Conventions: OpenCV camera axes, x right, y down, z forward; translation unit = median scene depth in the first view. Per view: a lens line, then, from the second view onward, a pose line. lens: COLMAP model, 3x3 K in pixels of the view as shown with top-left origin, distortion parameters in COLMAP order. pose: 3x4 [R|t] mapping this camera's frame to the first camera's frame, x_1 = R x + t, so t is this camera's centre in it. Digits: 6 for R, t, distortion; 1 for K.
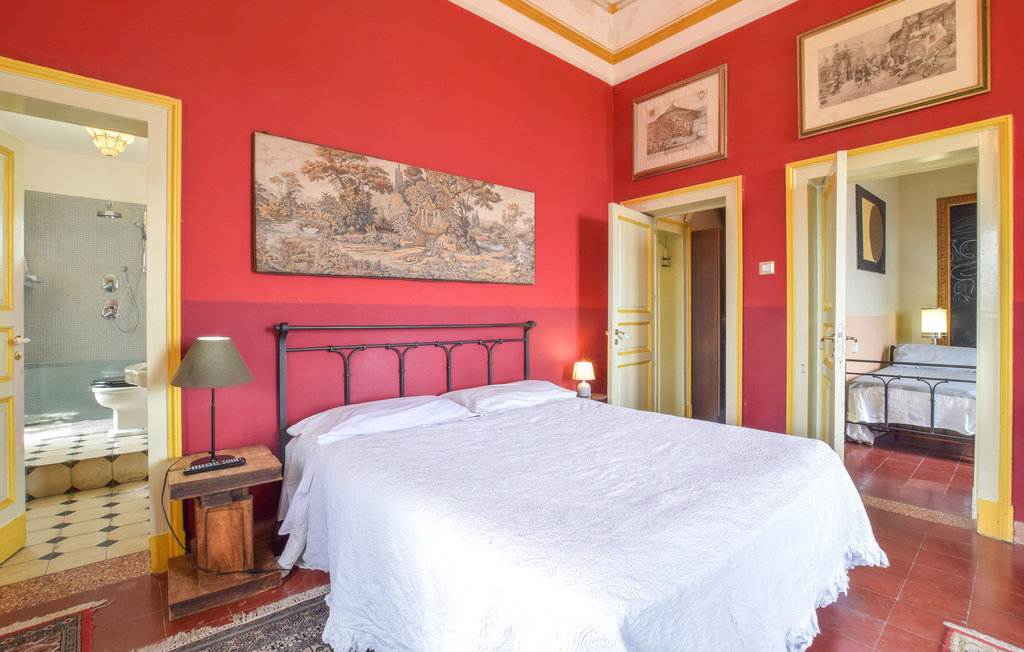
lens RADIAL K [[452.7, 0, 510.0], [0, 452.7, 321.0], [0, 0, 1]] dist [-0.035945, 0.004420]
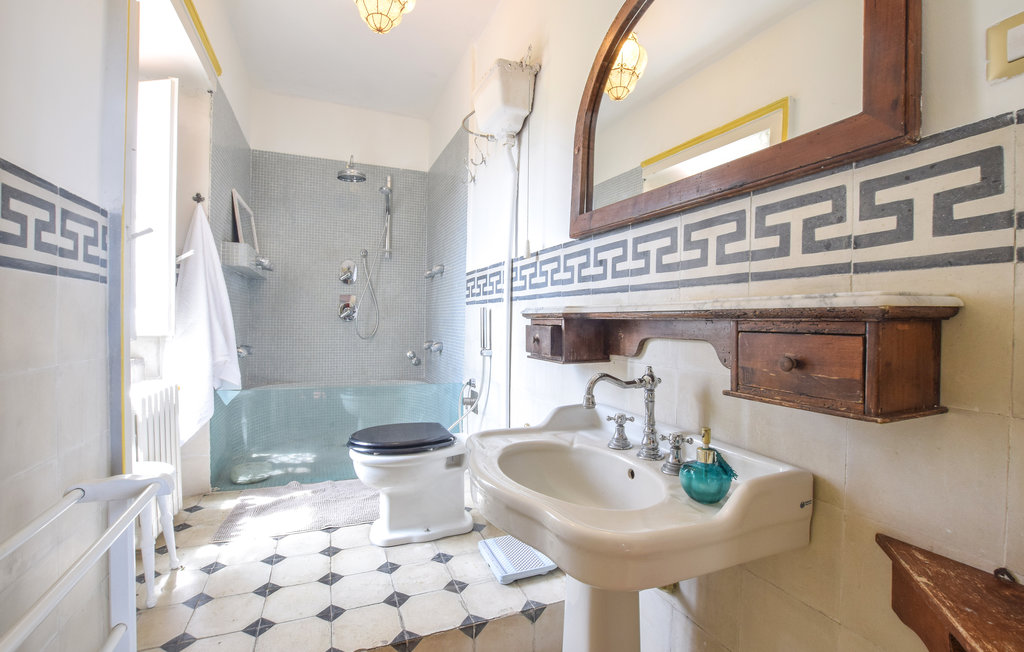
lens RADIAL K [[452.7, 0, 513.3], [0, 452.7, 322.5], [0, 0, 1]] dist [-0.035945, 0.004420]
pose [[0.949643, 0.019953, -0.312698, -0.685309], [-0.017576, 0.999791, 0.010418, -0.024436], [0.312841, -0.004397, 0.949795, 0.620287]]
